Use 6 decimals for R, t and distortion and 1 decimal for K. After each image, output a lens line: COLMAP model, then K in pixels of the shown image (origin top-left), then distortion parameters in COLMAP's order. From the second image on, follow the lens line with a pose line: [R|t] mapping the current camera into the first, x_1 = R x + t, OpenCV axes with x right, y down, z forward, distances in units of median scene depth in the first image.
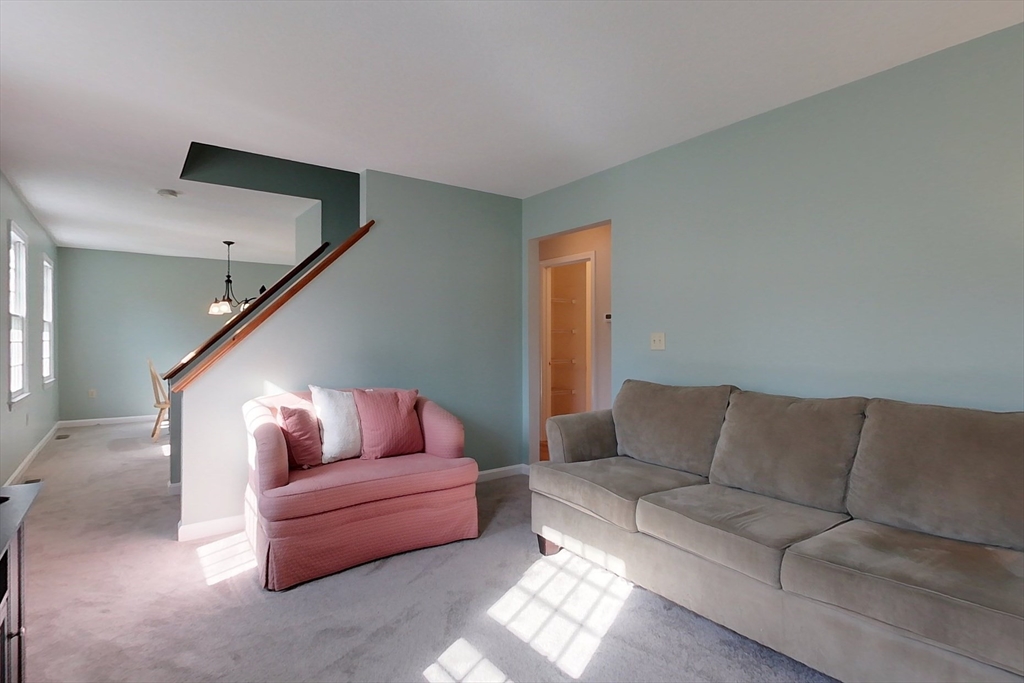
lens RADIAL K [[520.0, 0, 506.9], [0, 520.0, 343.2], [0, 0, 1]] dist [-0.001775, 0.002277]
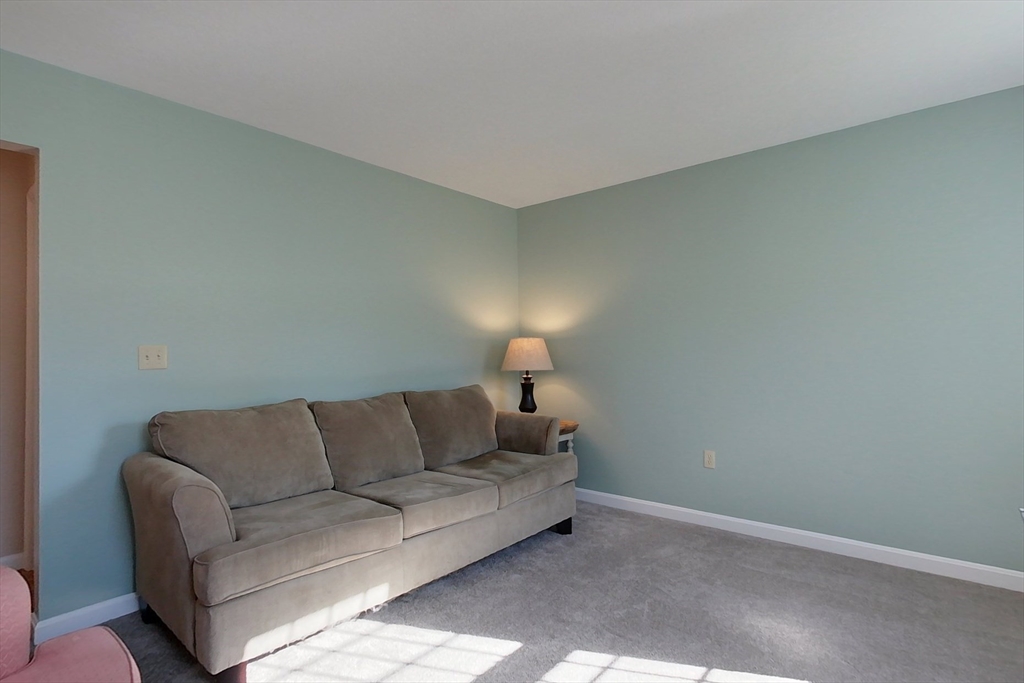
lens RADIAL K [[520.0, 0, 506.1], [0, 520.0, 344.9], [0, 0, 1]] dist [-0.001775, 0.002277]
pose [[-0.238036, 0.020862, 0.971032, -0.697993], [0.018895, 0.999680, -0.016845, 0.001368], [-0.971073, 0.014337, -0.238353, 0.918871]]
